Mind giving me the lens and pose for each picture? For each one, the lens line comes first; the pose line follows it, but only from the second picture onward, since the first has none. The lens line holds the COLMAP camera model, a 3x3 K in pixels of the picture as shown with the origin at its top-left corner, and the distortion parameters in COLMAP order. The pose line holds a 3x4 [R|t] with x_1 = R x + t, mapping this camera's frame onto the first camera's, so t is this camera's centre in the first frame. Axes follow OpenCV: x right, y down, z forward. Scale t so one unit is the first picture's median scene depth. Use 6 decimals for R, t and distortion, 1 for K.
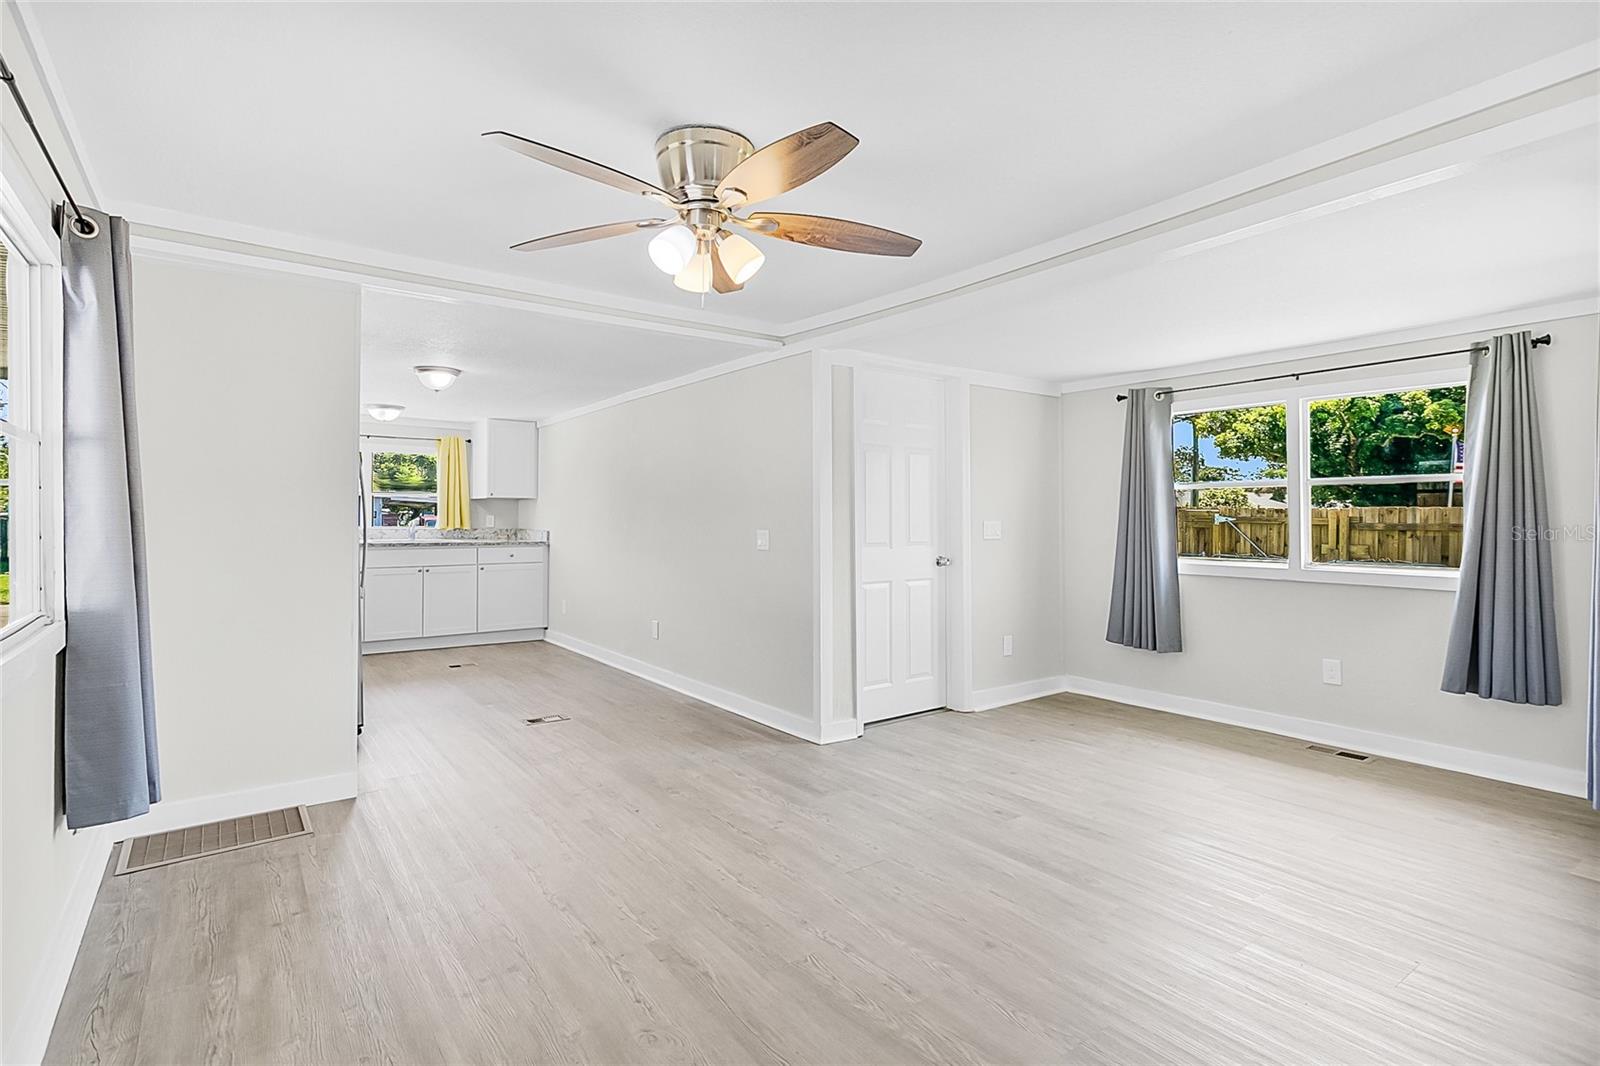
lens RADIAL K [[778.6, 0, 778.5], [0, 778.6, 522.3], [0, 0, 1]] dist [-0.002289, -0.000128]
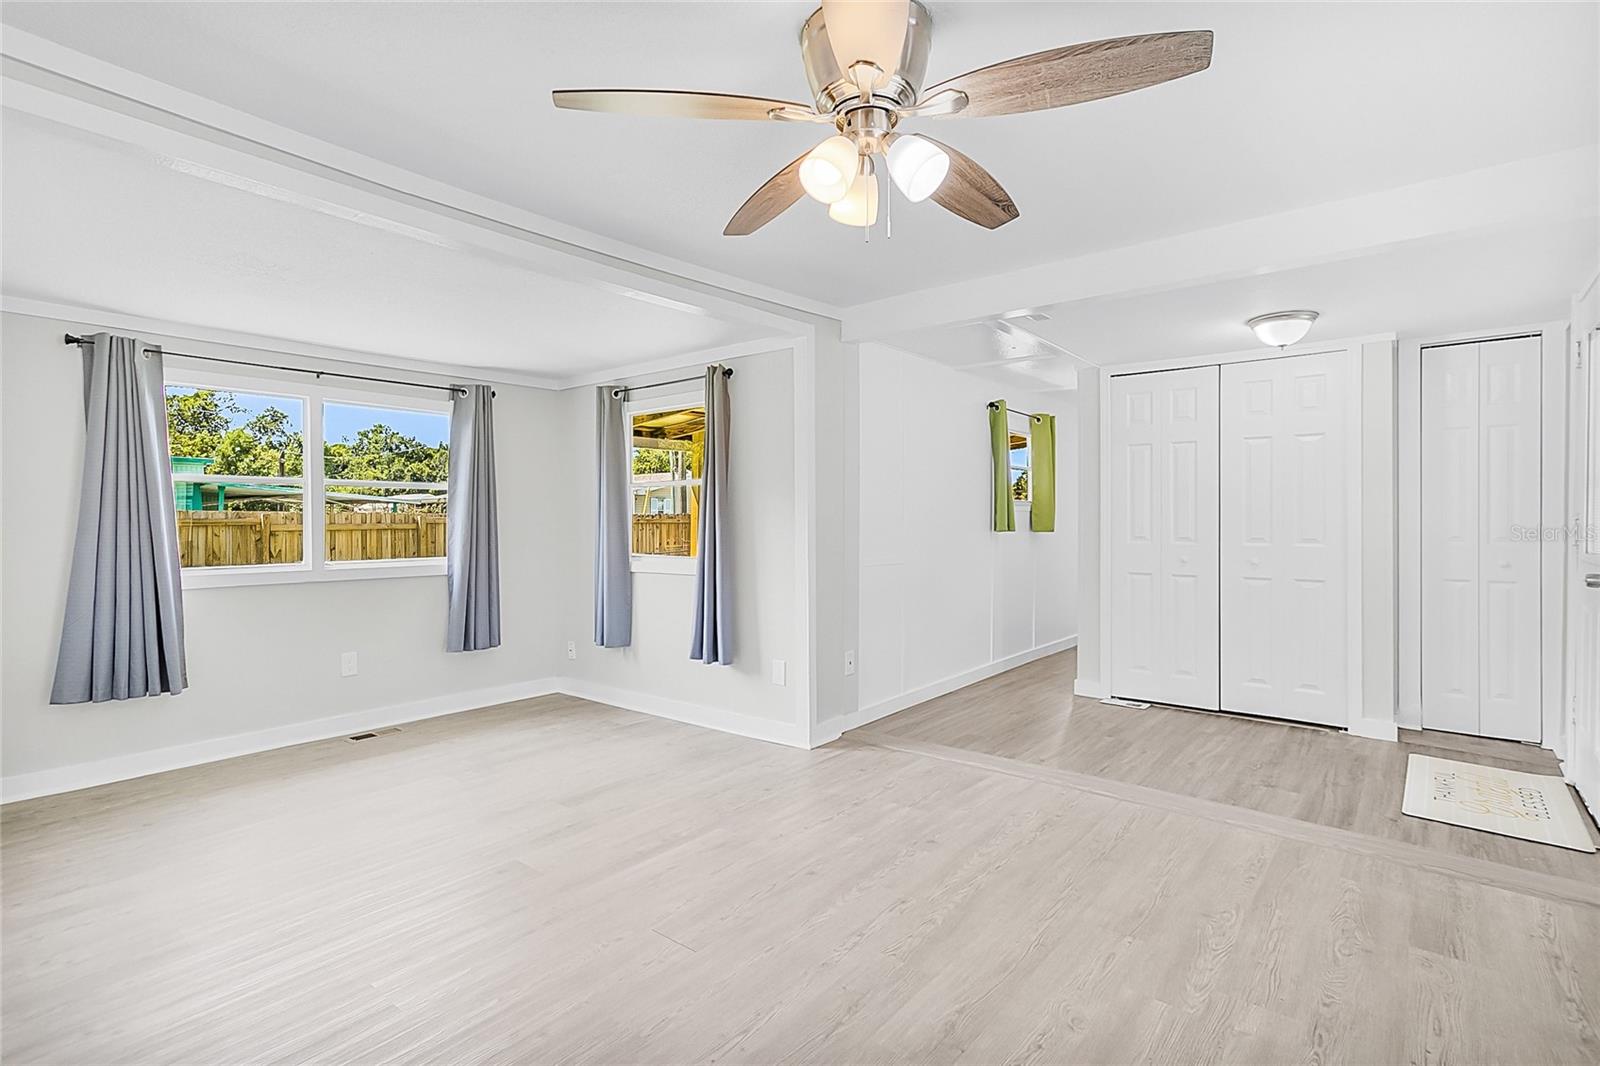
lens RADIAL K [[778.6, 0, 778.5], [0, 778.6, 522.3], [0, 0, 1]] dist [-0.002289, -0.000128]
pose [[-0.264360, -0.005091, 0.964411, -0.685084], [0.007171, 0.999948, 0.007244, -0.003323], [-0.964397, 0.008831, -0.264310, 1.077444]]
